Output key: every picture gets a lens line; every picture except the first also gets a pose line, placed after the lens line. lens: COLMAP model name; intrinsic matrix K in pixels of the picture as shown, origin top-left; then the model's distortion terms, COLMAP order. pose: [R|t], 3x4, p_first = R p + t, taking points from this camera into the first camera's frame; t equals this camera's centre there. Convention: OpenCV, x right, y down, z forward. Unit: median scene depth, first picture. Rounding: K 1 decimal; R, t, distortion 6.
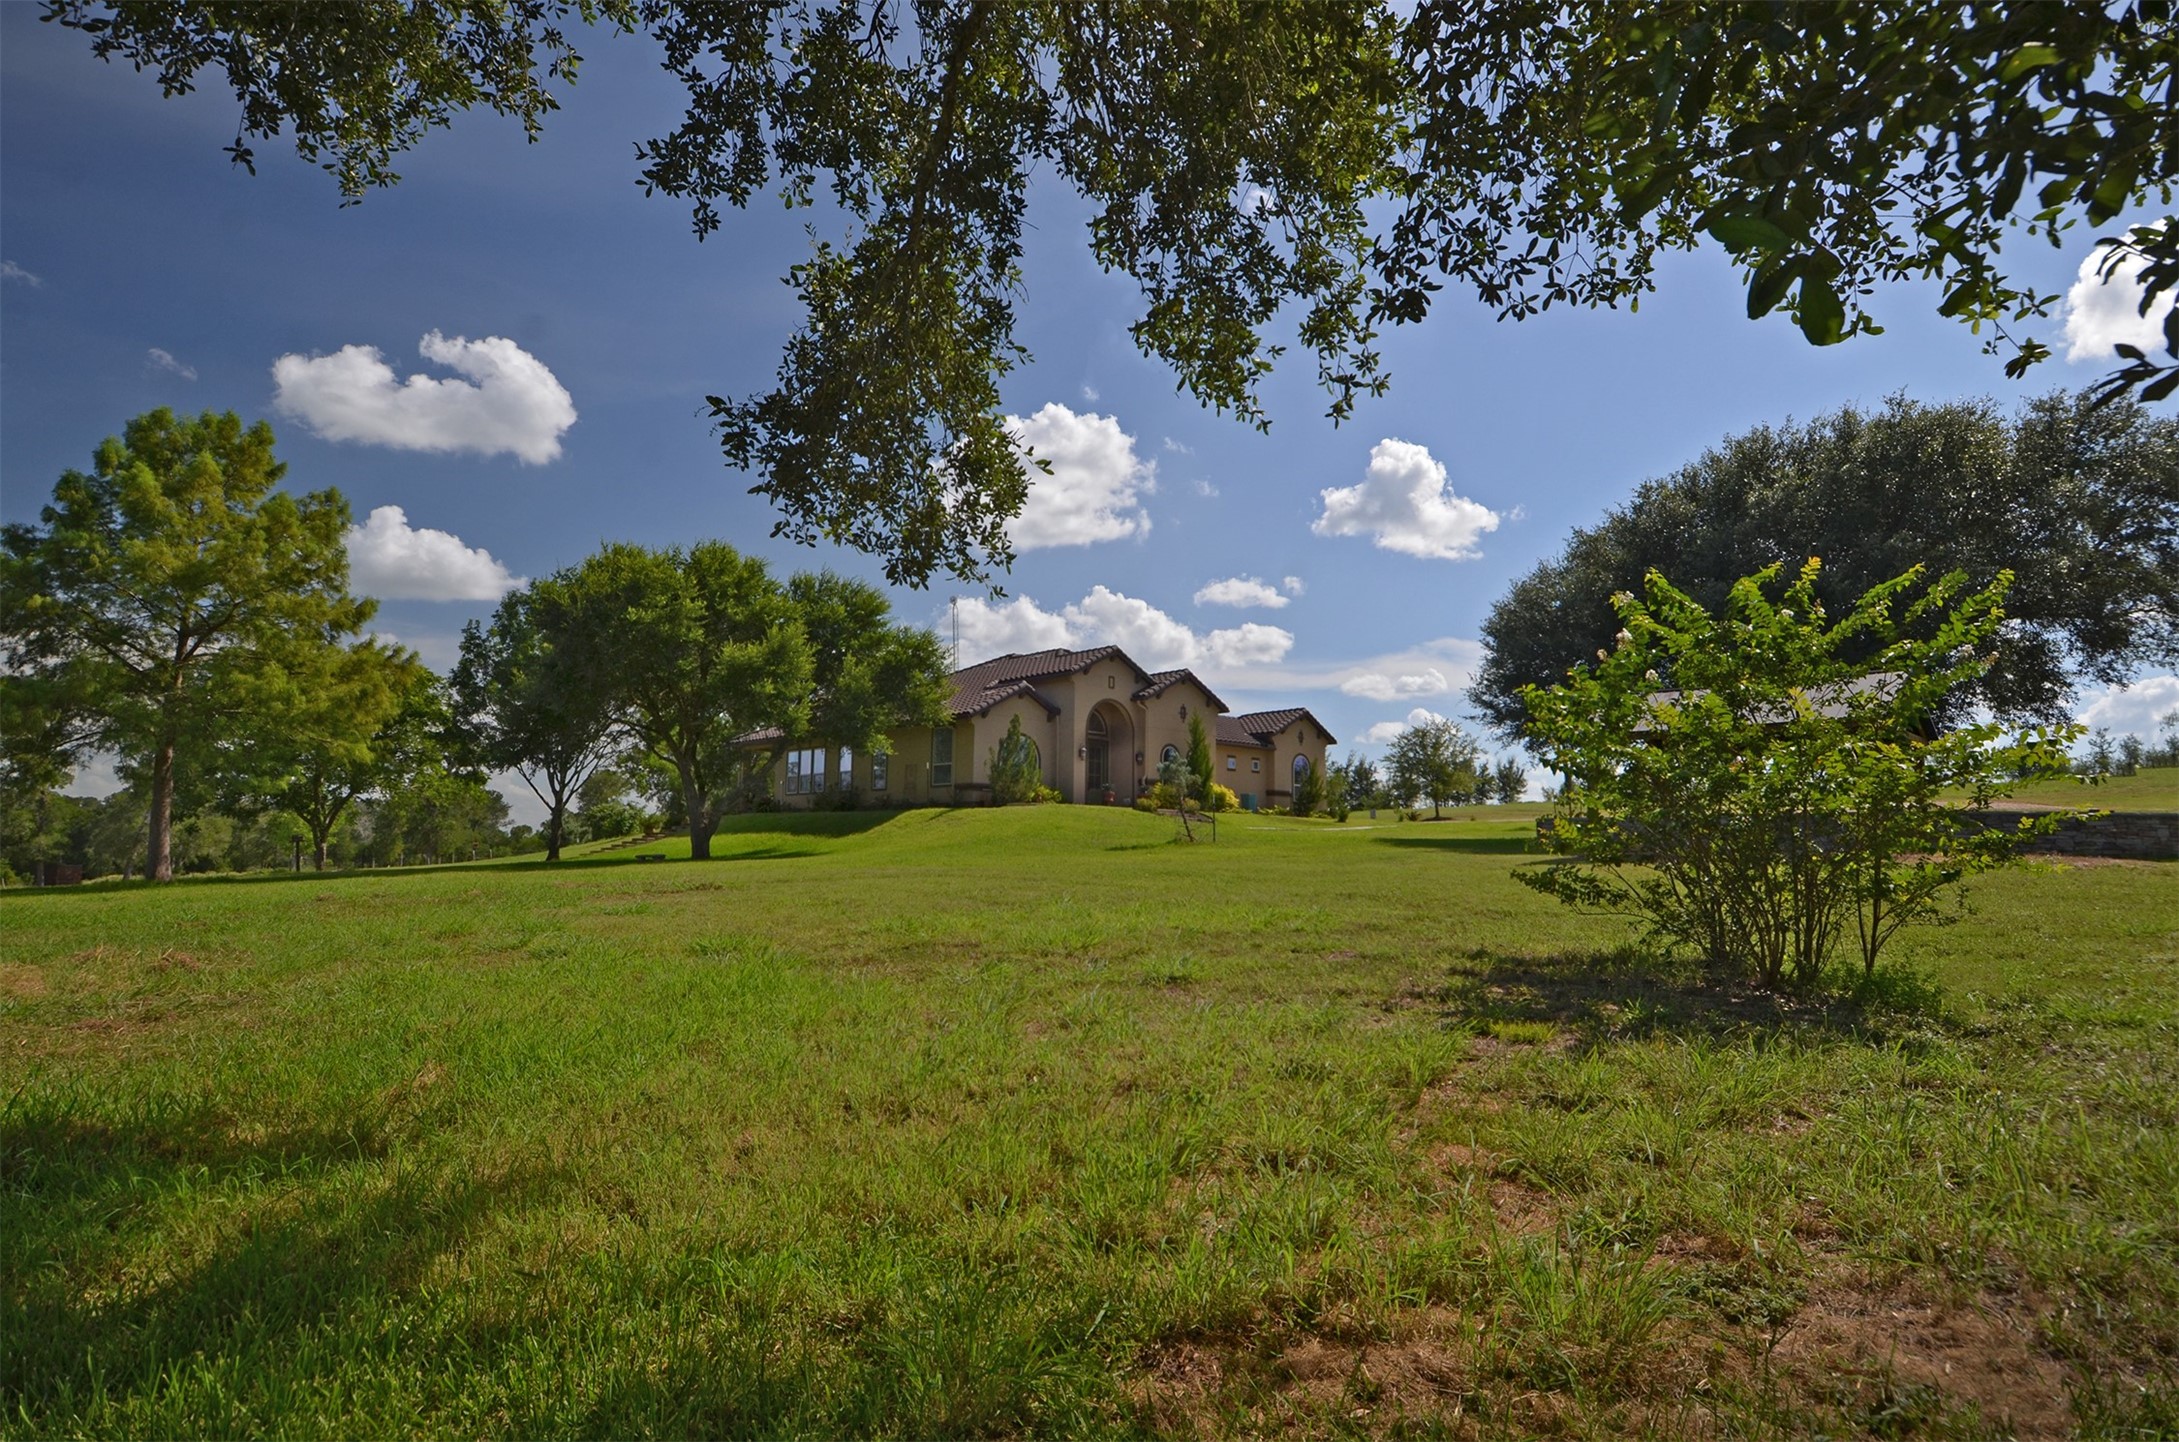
lens RADIAL K [[1131.3, 0, 1122.5], [0, 1131.3, 714.3], [0, 0, 1]] dist [0.057031, -0.061429]
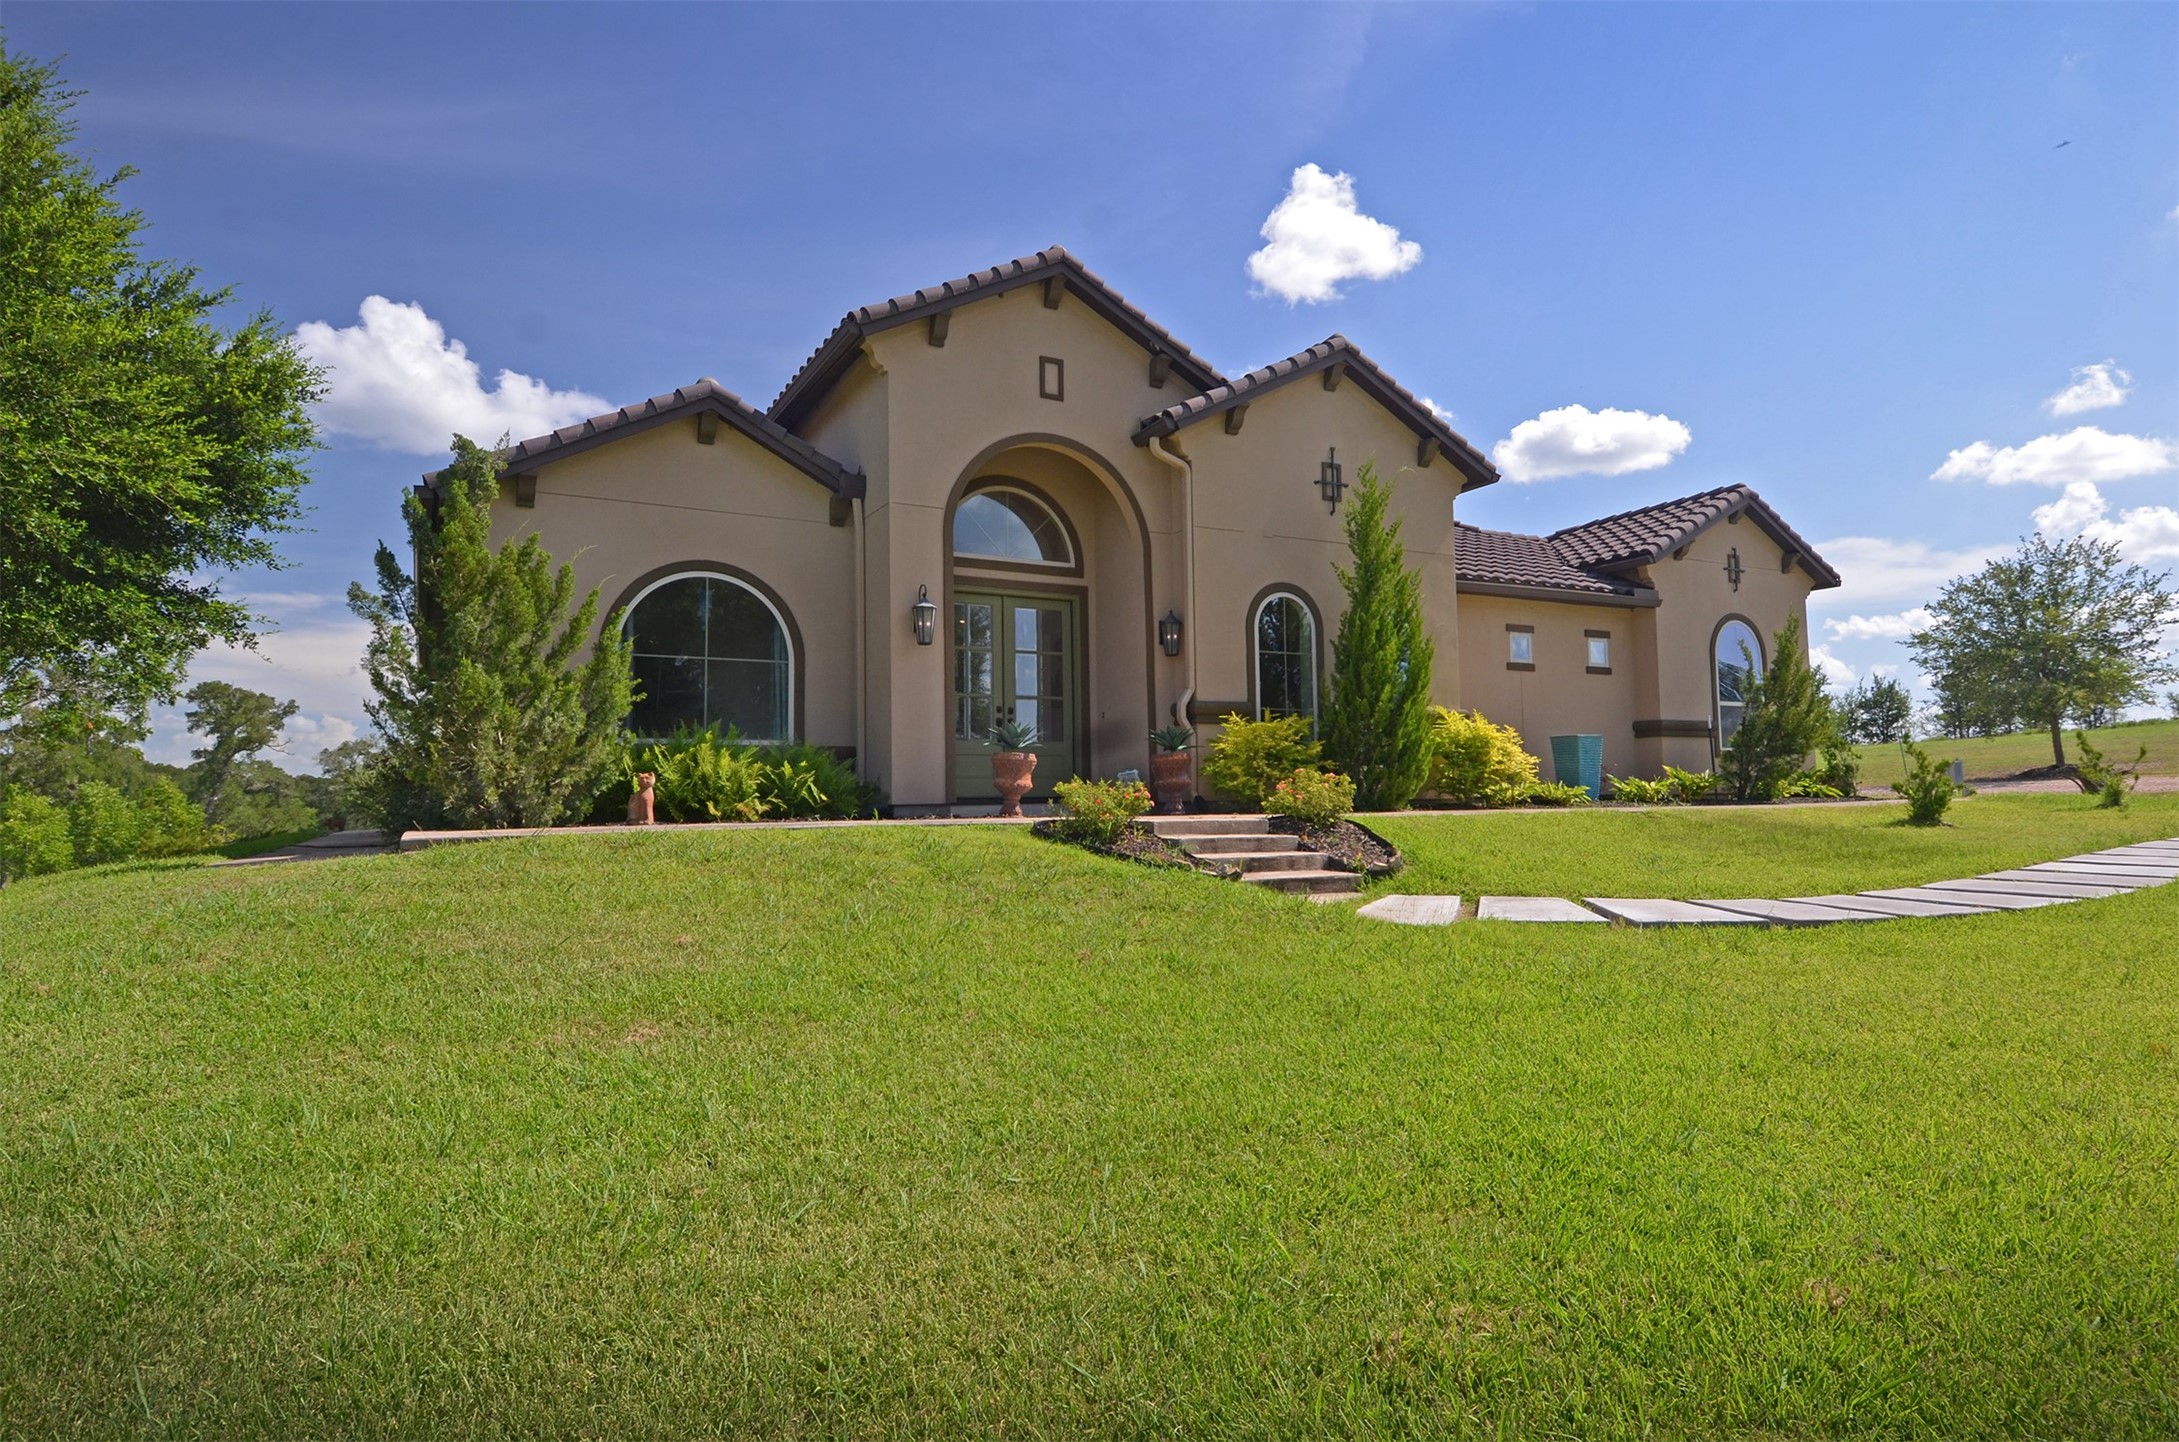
lens RADIAL K [[1131.3, 0, 1122.5], [0, 1131.3, 714.3], [0, 0, 1]] dist [0.057031, -0.061429]
pose [[0.958885, -0.041223, -0.280785, 0.082443], [0.055772, 0.997473, 0.044020, 0.044360], [0.278260, -0.057870, 0.958761, 0.681622]]
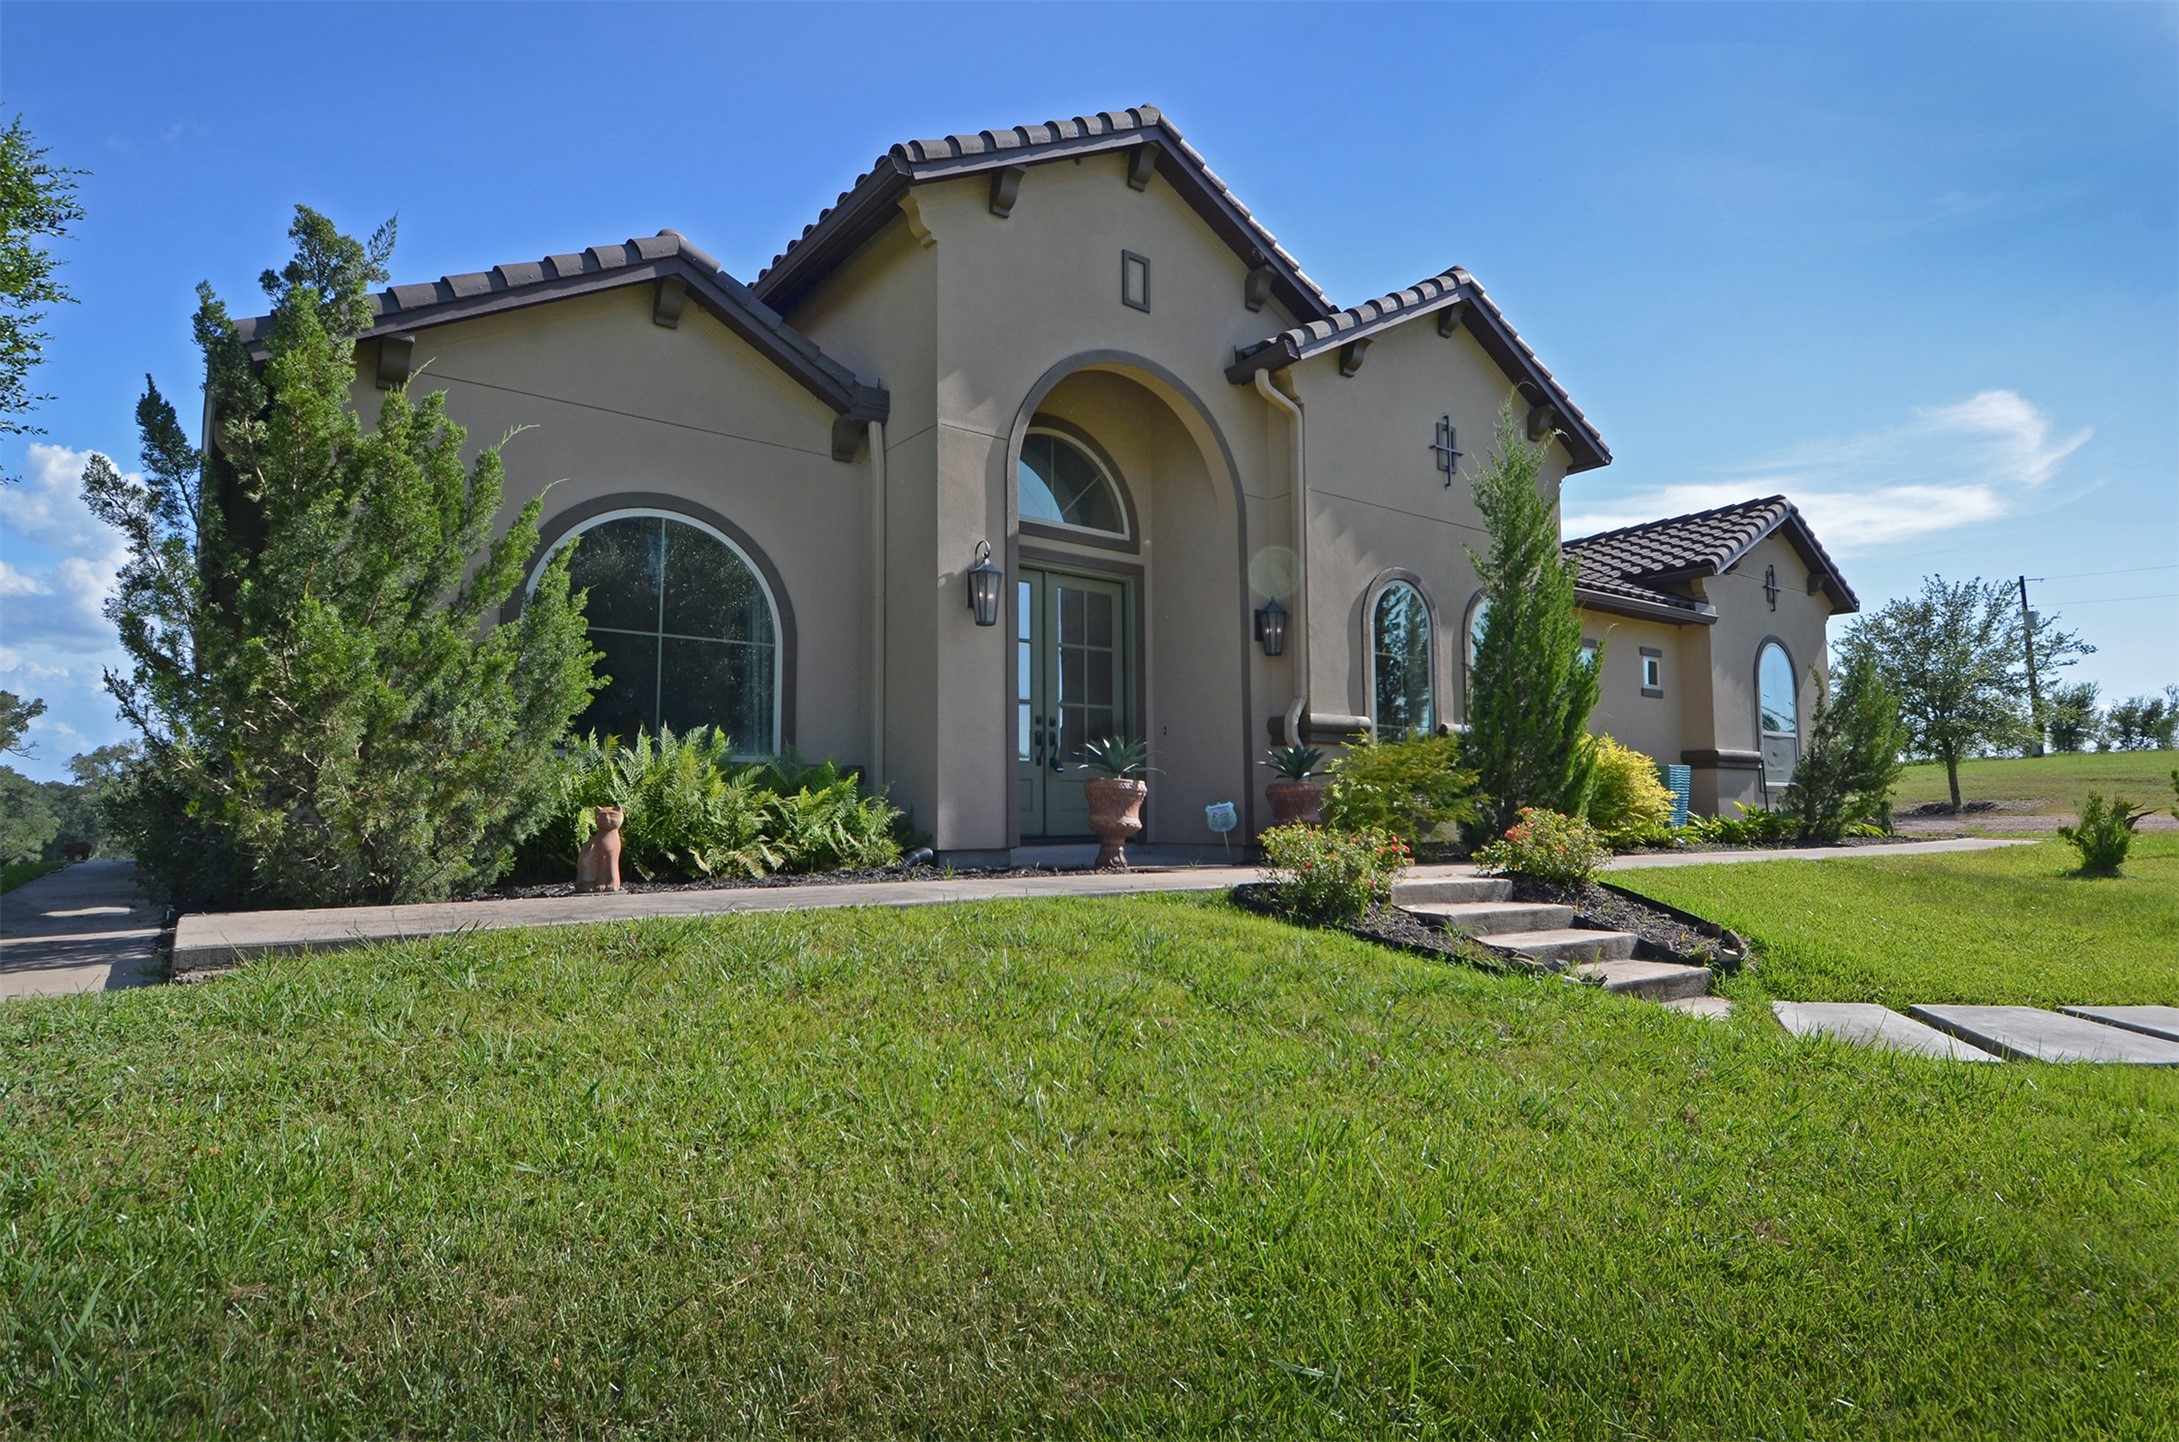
lens RADIAL K [[1114.2, 0, 1114.7], [0, 1114.2, 717.8], [0, 0, 1]] dist [0.057285, -0.061409]
pose [[0.989277, -0.023650, -0.144120, 0.015743], [0.028755, 0.999027, 0.033441, 0.046918], [0.143189, -0.037226, 0.988995, 0.739564]]
